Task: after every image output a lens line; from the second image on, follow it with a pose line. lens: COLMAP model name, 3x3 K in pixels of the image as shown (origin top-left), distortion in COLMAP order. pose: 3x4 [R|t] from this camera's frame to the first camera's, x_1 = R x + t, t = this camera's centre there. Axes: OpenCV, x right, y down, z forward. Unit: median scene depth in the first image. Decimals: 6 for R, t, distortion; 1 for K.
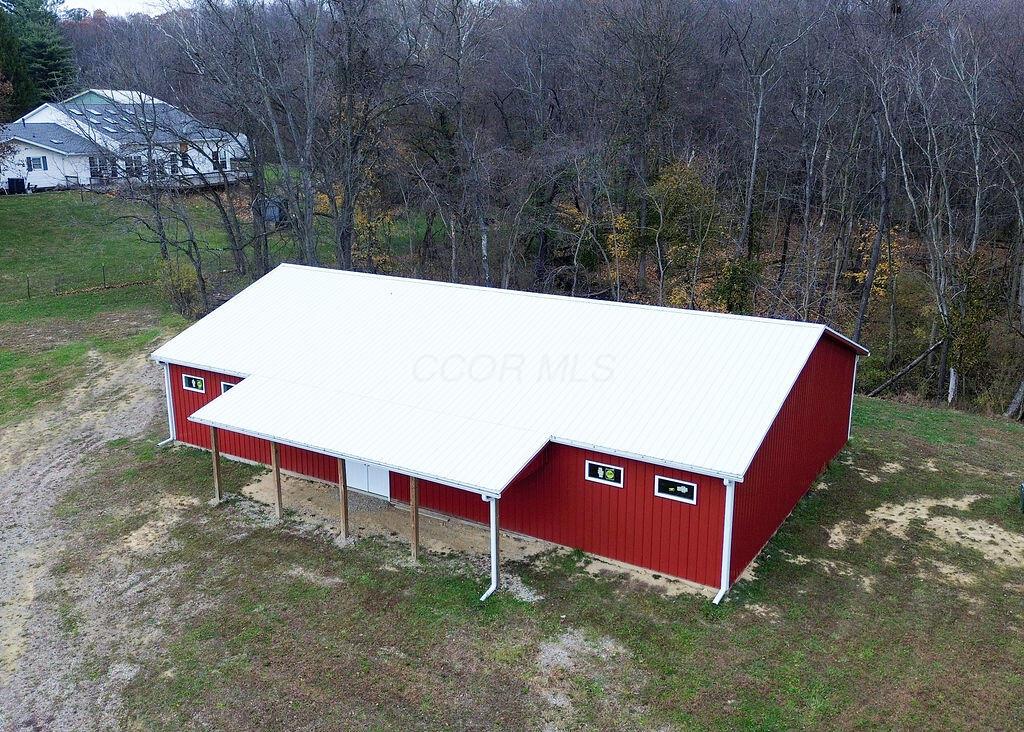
lens RADIAL K [[953.8, 0, 479.3], [0, 953.8, 312.9], [0, 0, 1]] dist [0.079004, -0.078808]
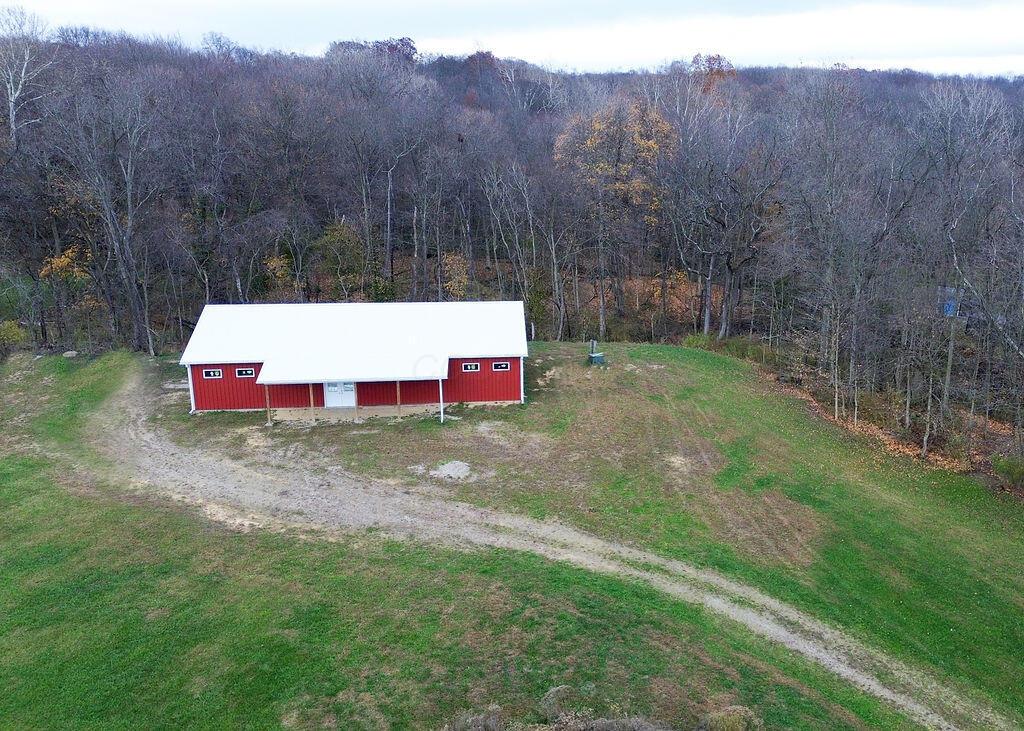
lens RADIAL K [[931.6, 0, 615.0], [0, 931.6, 342.2], [0, 0, 1]] dist [0.078501, -0.084093]
pose [[0.752563, -0.133027, 0.644944, -1.097686], [0.126620, 0.990340, 0.056519, 0.014064], [-0.646233, 0.039129, 0.762137, -1.045572]]
